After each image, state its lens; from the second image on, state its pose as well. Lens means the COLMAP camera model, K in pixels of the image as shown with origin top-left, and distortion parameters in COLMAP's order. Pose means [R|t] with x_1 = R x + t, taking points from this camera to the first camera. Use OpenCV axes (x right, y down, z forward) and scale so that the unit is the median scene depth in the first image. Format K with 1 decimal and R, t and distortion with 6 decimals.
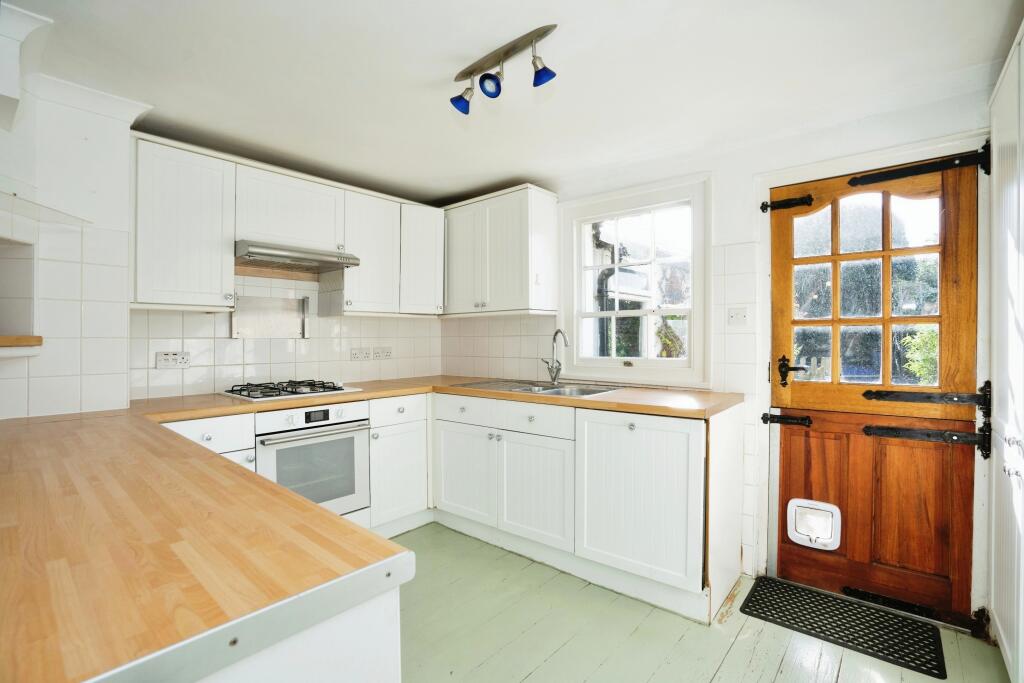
lens RADIAL K [[481.0, 0, 512.0], [0, 481.0, 341.5], [0, 0, 1]] dist [-0.062018, 0.025364]
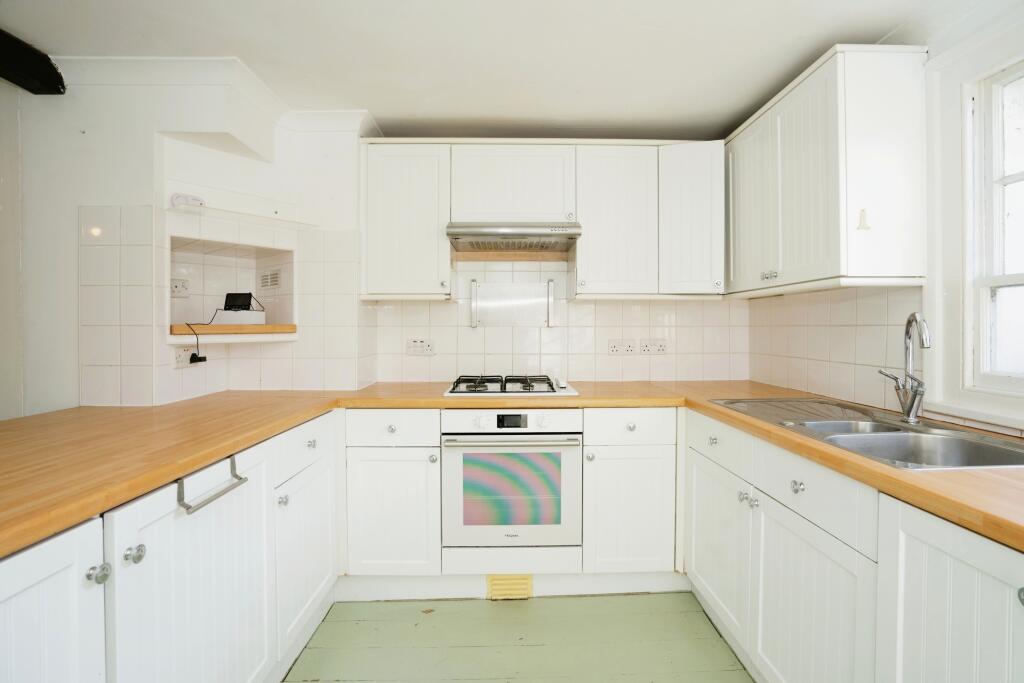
lens RADIAL K [[478.9, 0, 510.0], [0, 478.9, 327.3], [0, 0, 1]] dist [-0.061415, 0.025178]
pose [[0.662572, 0.008599, -0.748949, 0.182041], [-0.008375, 0.999957, 0.004071, -0.009634], [0.748951, 0.003575, 0.662616, 0.373036]]
